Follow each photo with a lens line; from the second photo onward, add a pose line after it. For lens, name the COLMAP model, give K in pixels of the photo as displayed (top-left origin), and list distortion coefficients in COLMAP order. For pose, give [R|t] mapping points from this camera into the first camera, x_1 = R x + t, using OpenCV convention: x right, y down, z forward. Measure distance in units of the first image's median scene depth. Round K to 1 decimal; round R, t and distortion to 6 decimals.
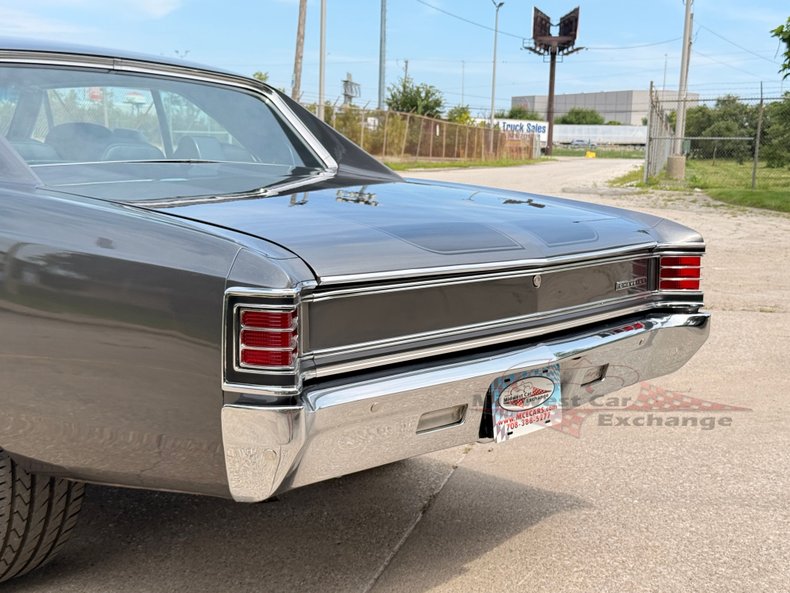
lens RADIAL K [[1135.0, 0, 395.0], [0, 1135.0, 296.5], [0, 0, 1]] dist [0.147886, -0.038614]
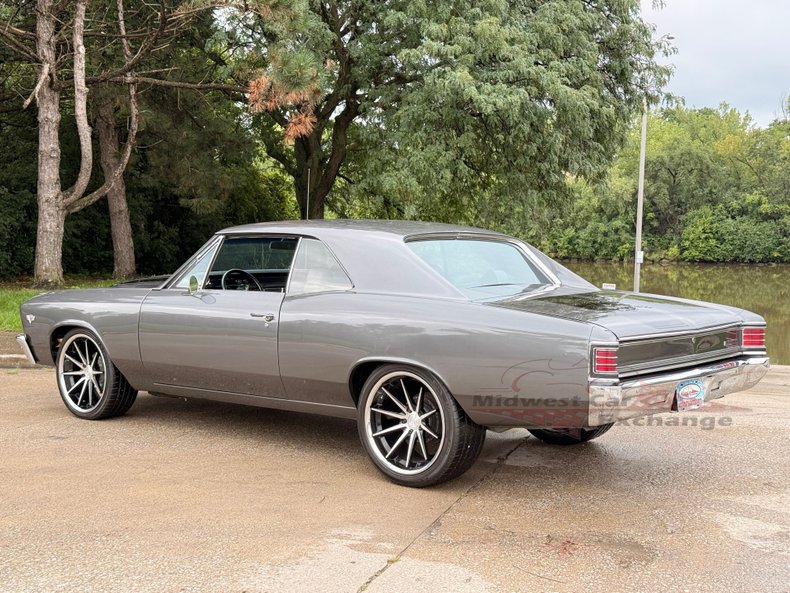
lens RADIAL K [[1234.7, 0, 395.0], [0, 1234.7, 296.5], [0, 0, 1]] dist [0.160228, -0.219255]
pose [[0.999990, 0.001076, -0.004304, -0.570517], [-0.001309, 0.998505, -0.054653, 0.044168], [0.004239, 0.054658, 0.998496, -1.825475]]
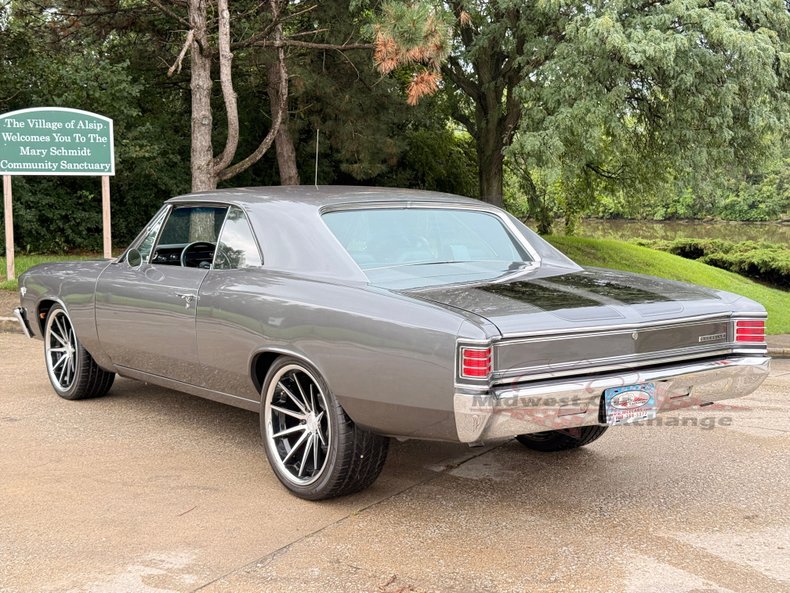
lens RADIAL K [[1197.3, 0, 399.6], [0, 1197.3, 298.7], [0, 0, 1]] dist [0.212982, -0.535645]
pose [[0.967885, 0.016063, -0.250882, 0.299394], [-0.021073, 0.999628, -0.017296, -0.039682], [0.250510, 0.022027, 0.967863, -1.159718]]
